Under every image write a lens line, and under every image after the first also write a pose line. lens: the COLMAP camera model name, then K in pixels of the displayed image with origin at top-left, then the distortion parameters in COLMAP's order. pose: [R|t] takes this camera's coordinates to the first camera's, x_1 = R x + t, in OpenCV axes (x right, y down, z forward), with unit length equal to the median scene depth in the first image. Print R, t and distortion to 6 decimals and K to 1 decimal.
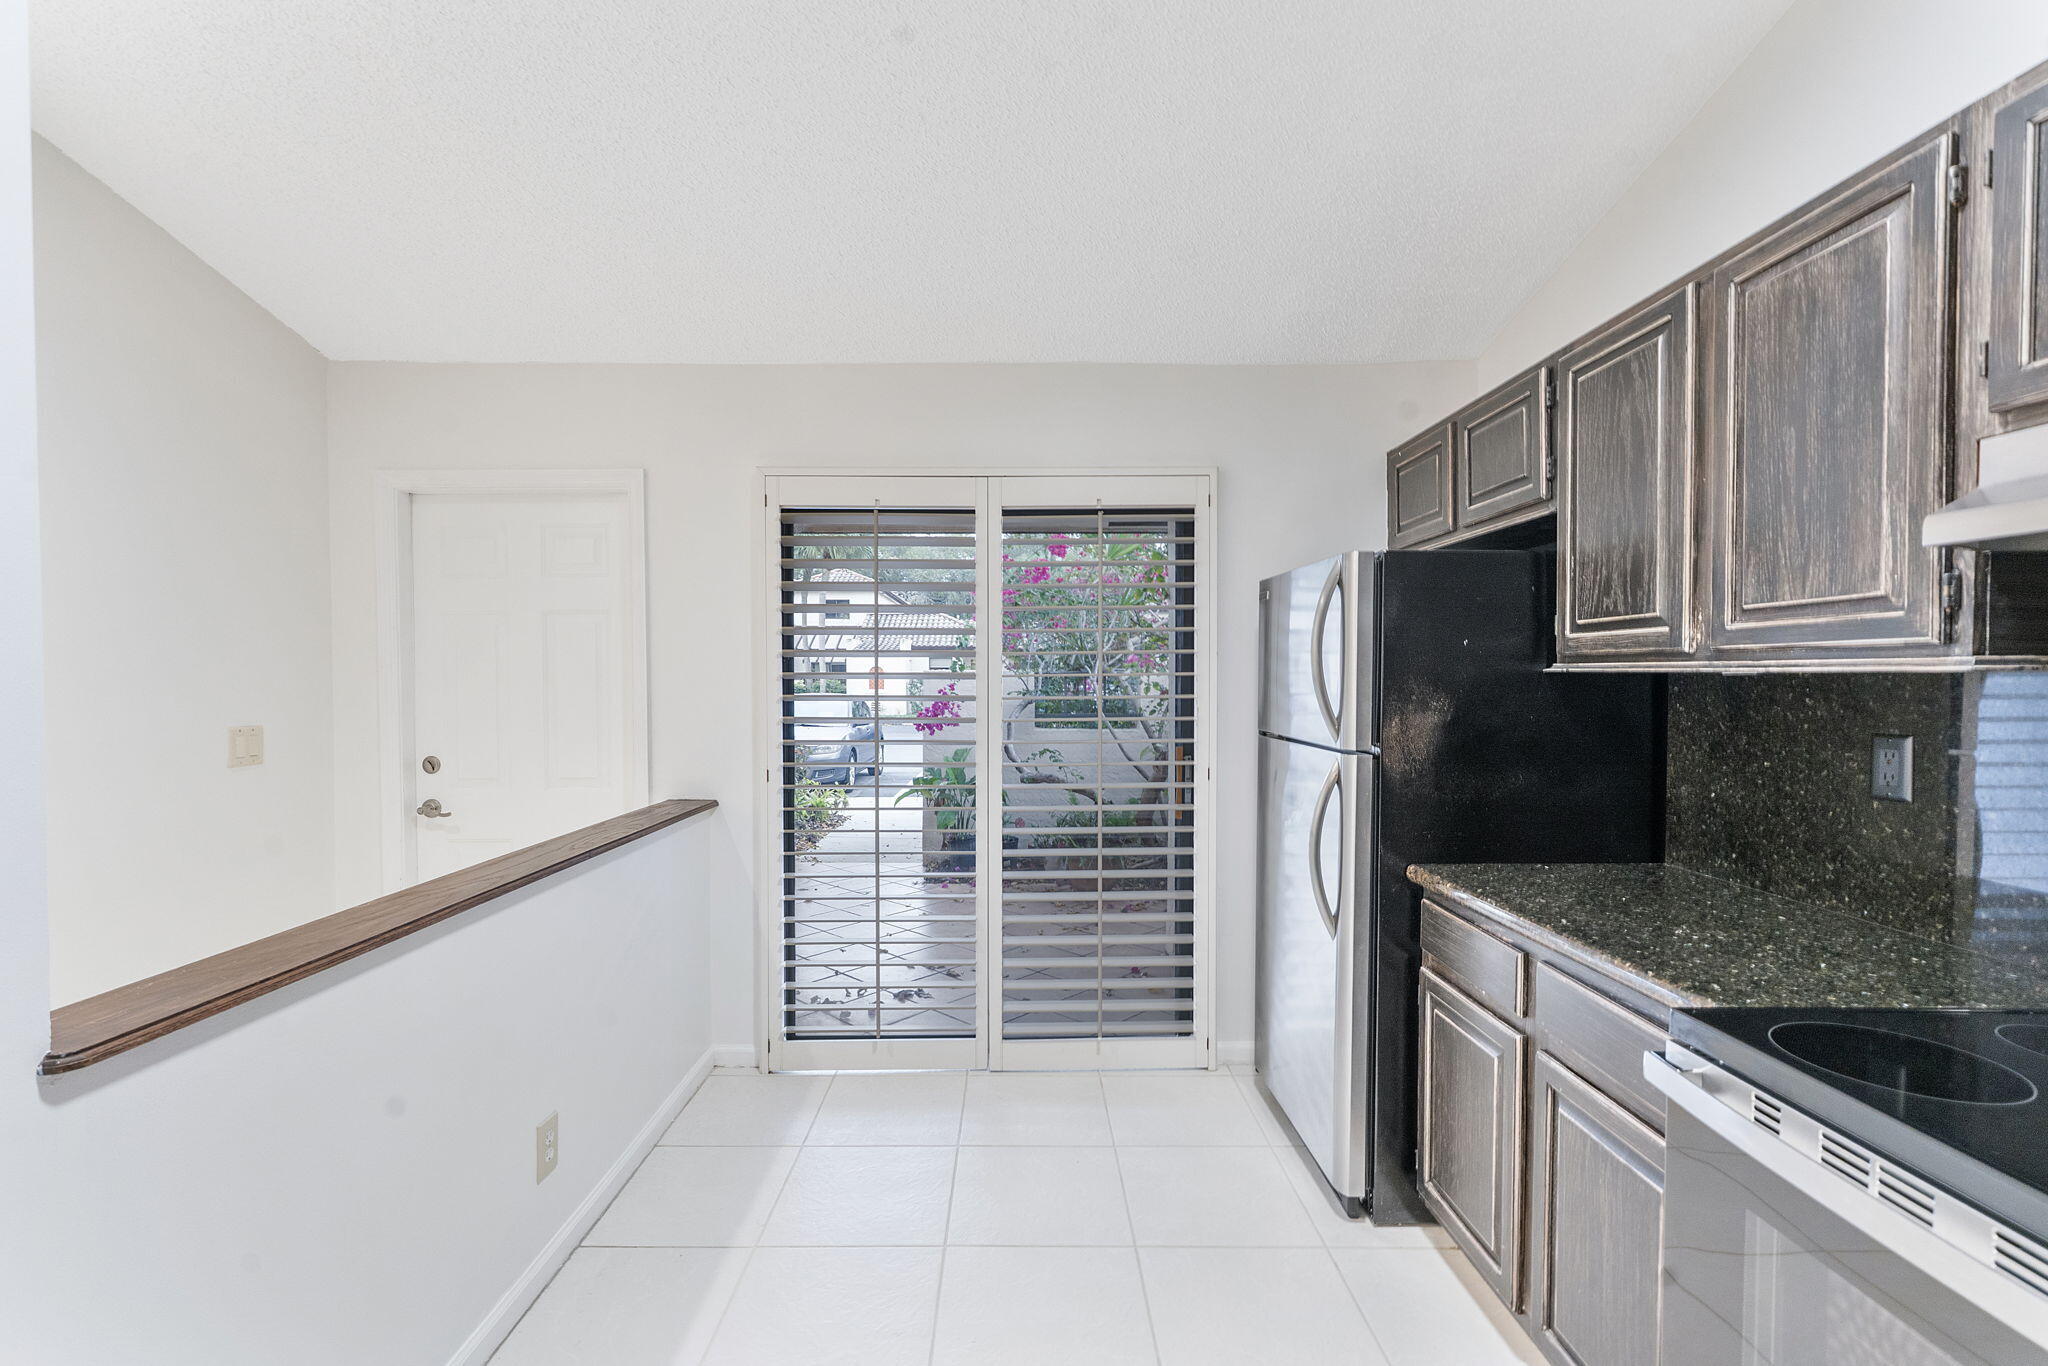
lens RADIAL K [[870.3, 0, 1014.1], [0, 870.3, 692.2], [0, 0, 1]] dist [-0.003467, -0.000369]
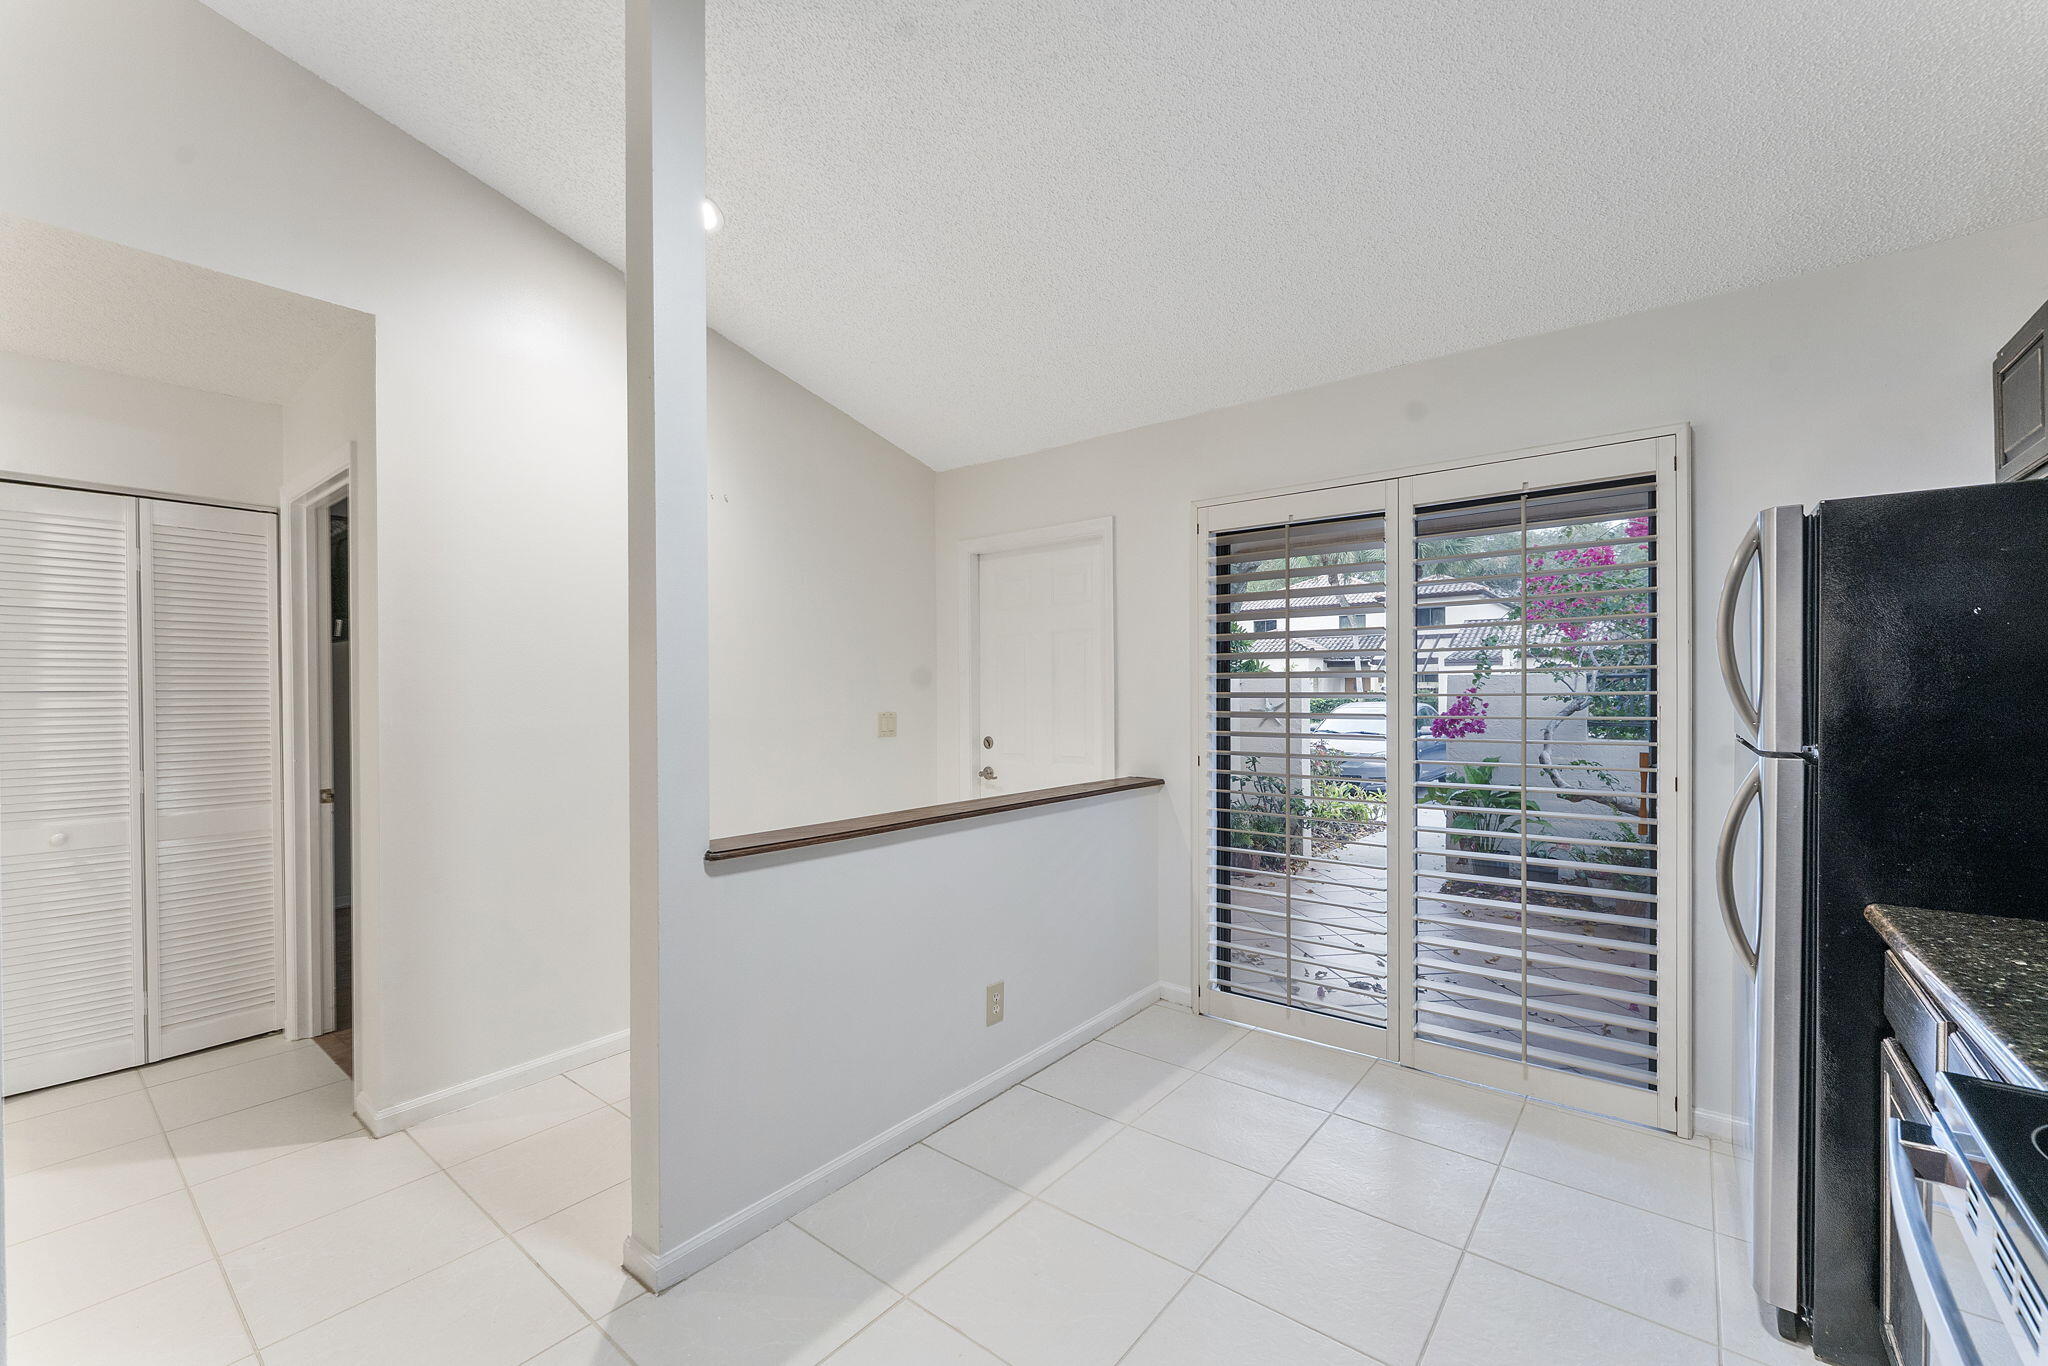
lens RADIAL K [[824.3, 0, 1018.0], [0, 824.3, 689.1], [0, 0, 1]] dist [0.001139, -0.000360]
pose [[0.781772, -0.004988, -0.623544, 0.330320], [-0.005064, 0.999884, -0.014347, 0.023779], [0.623543, 0.014373, 0.781657, -0.045929]]
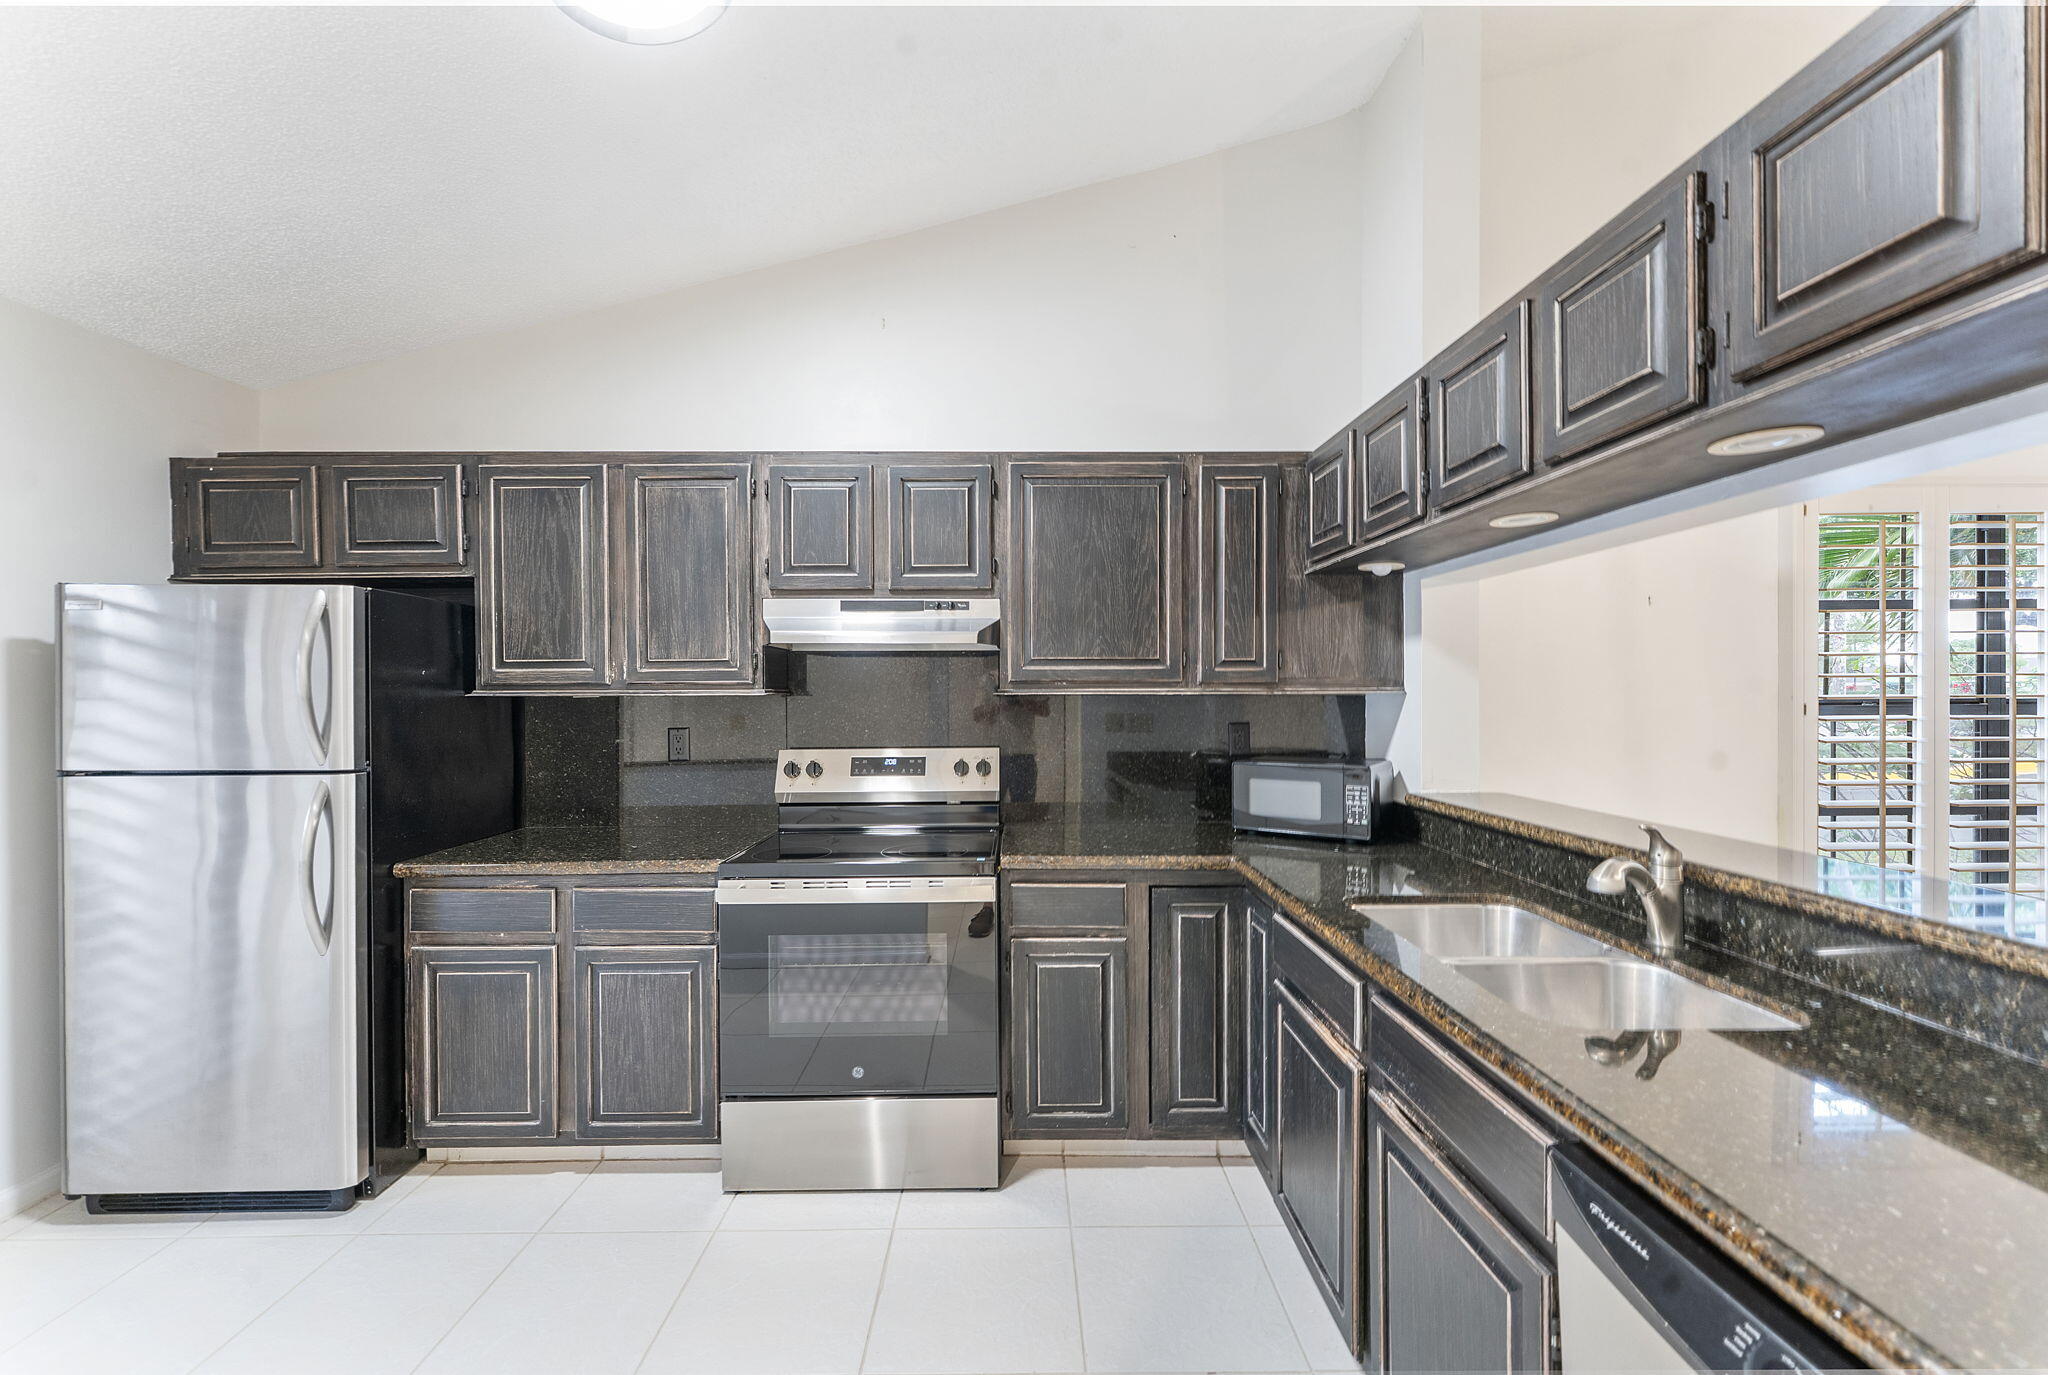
lens RADIAL K [[836.3, 0, 1020.4], [0, 836.3, 696.8], [0, 0, 1]] dist [0.000729, 0.000245]
pose [[-0.011055, -0.000472, 0.999939, -0.675077], [0.025320, 0.999679, 0.000752, -0.002456], [-0.999618, 0.025327, -0.011039, 0.181830]]
